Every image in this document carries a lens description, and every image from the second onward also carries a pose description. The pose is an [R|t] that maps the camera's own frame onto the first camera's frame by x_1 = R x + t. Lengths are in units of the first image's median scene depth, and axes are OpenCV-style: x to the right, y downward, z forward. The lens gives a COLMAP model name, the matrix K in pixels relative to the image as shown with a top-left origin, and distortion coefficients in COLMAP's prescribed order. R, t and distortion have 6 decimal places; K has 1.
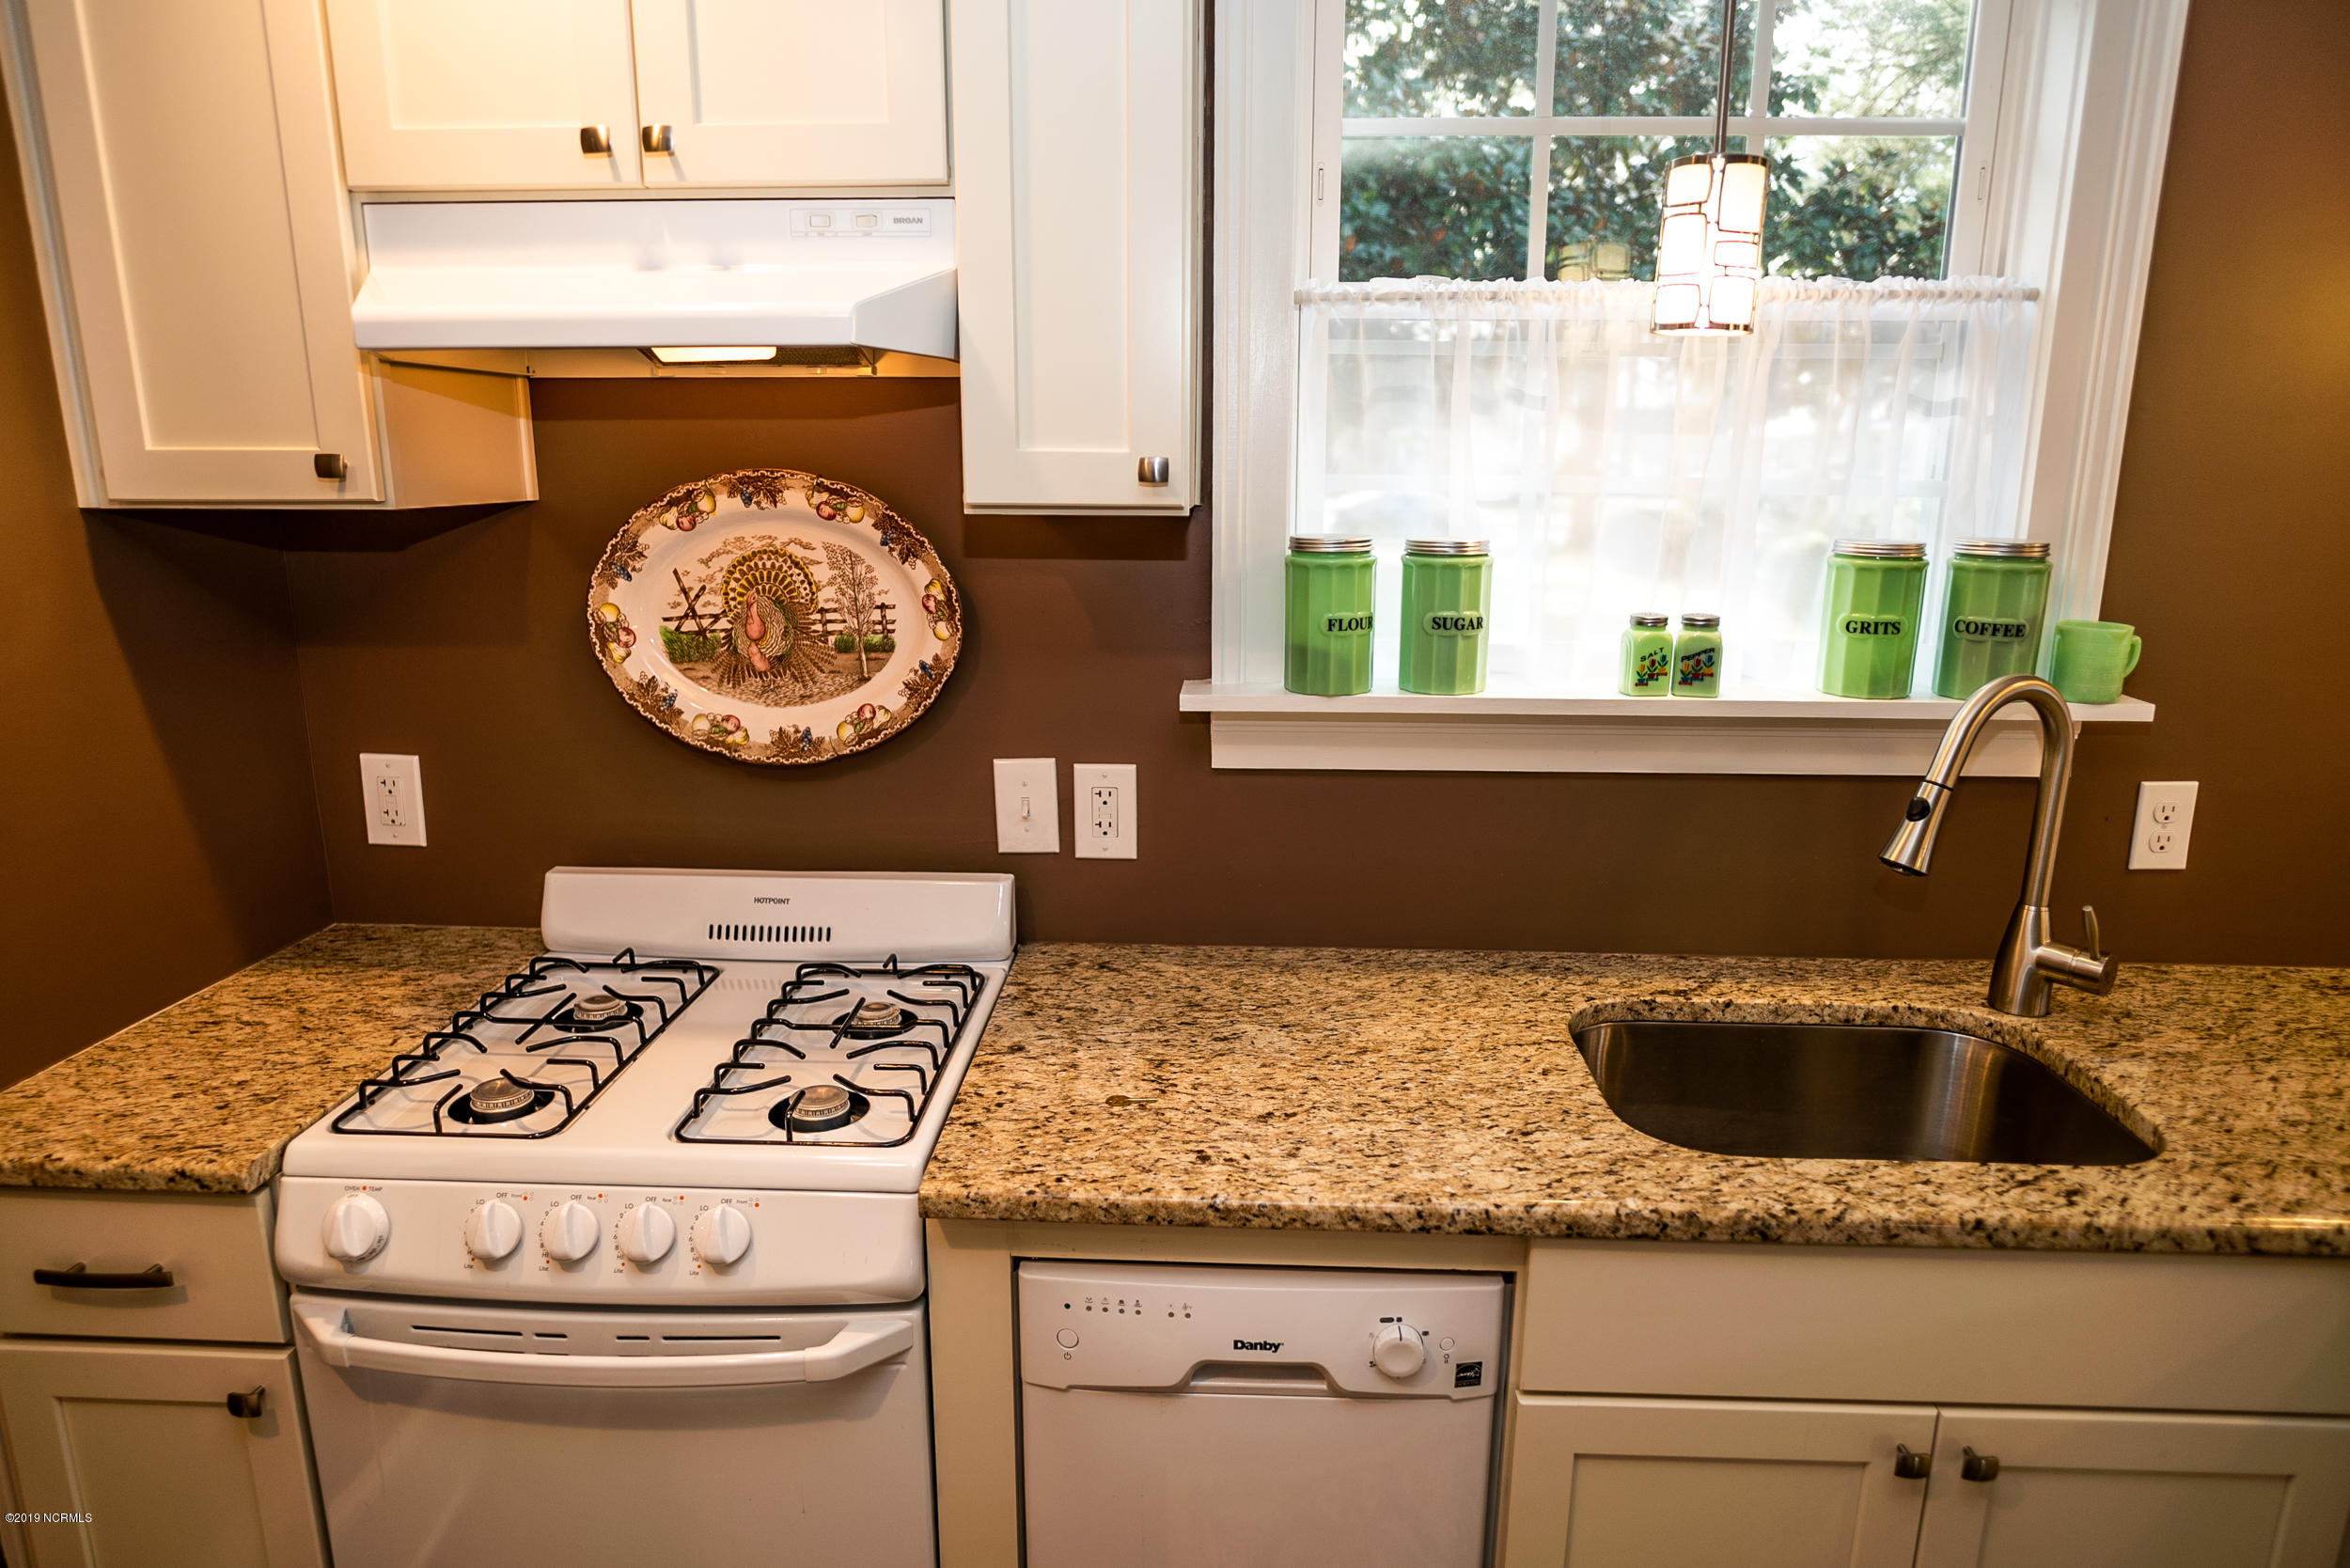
lens RADIAL K [[1413.8, 0, 1175.0], [0, 1413.8, 784.0], [0, 0, 1]] dist [-0.022446, 0.001608]
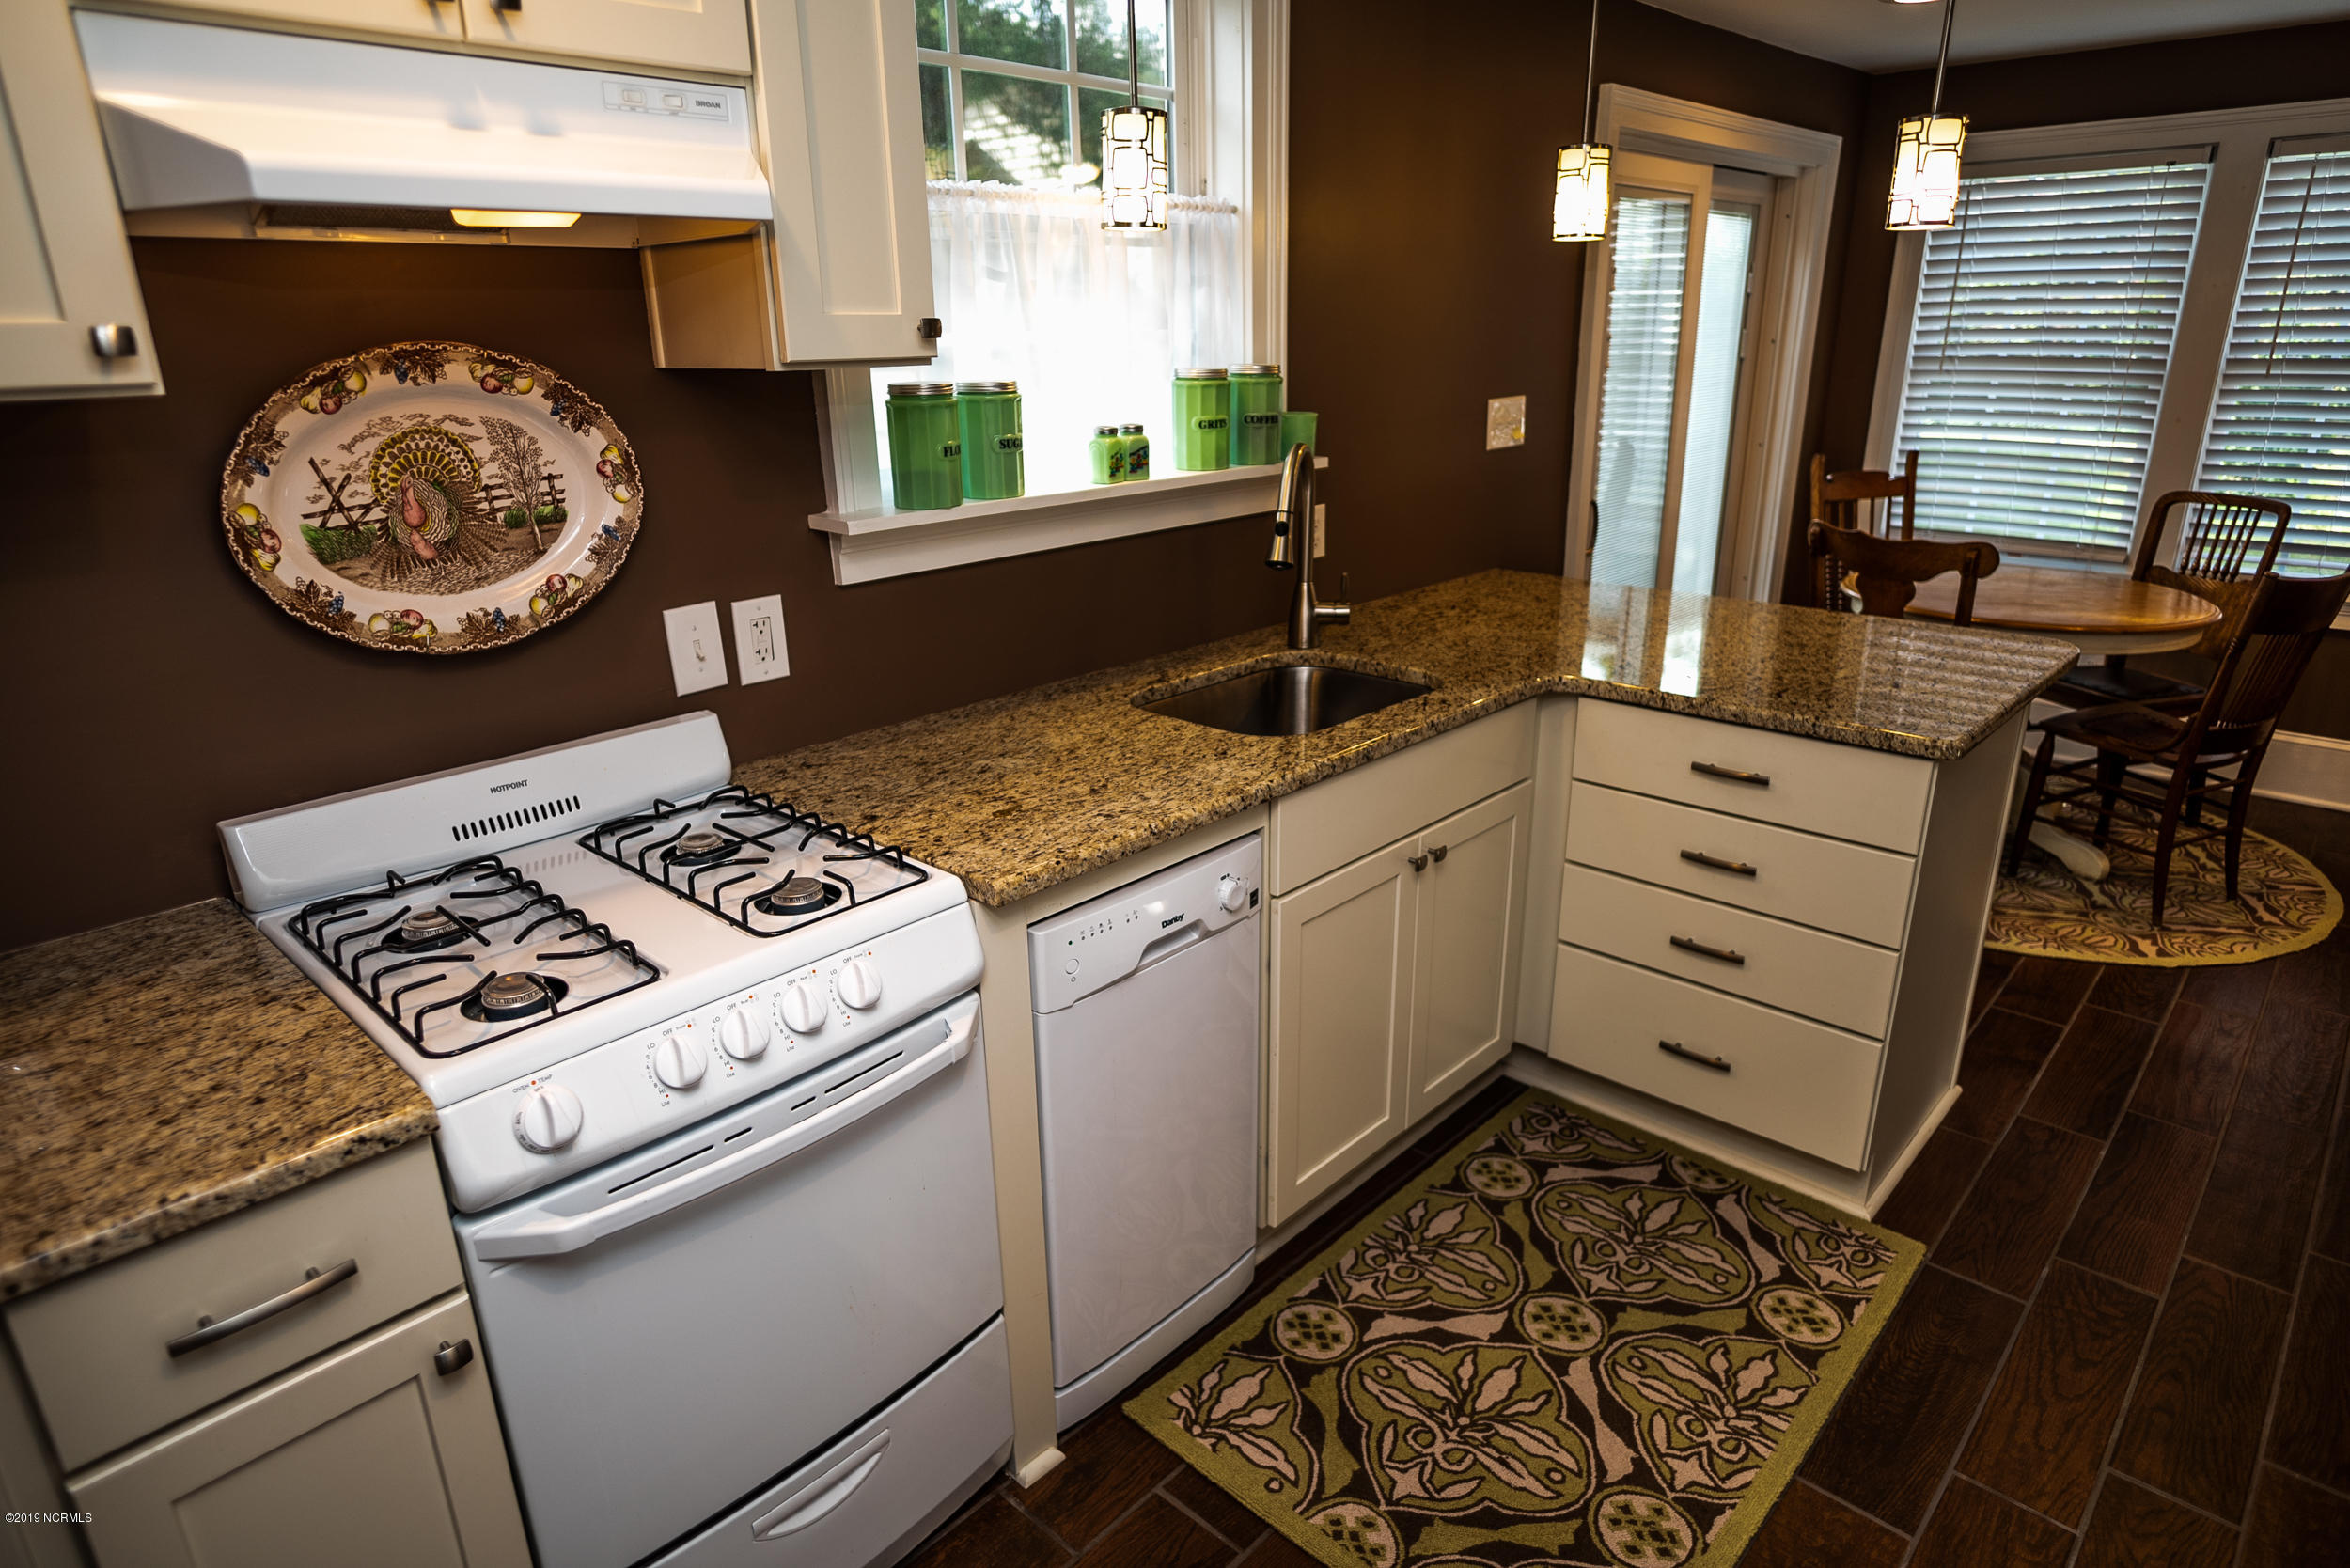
lens RADIAL K [[1351.5, 0, 1175.0], [0, 1351.5, 784.0], [0, 0, 1]] dist [-0.032124, 0.019356]
pose [[0.648178, -0.258613, 0.716230, -0.675777], [0.188953, 0.965771, 0.177716, 0.001601], [-0.737674, 0.020142, 0.674857, 0.016212]]
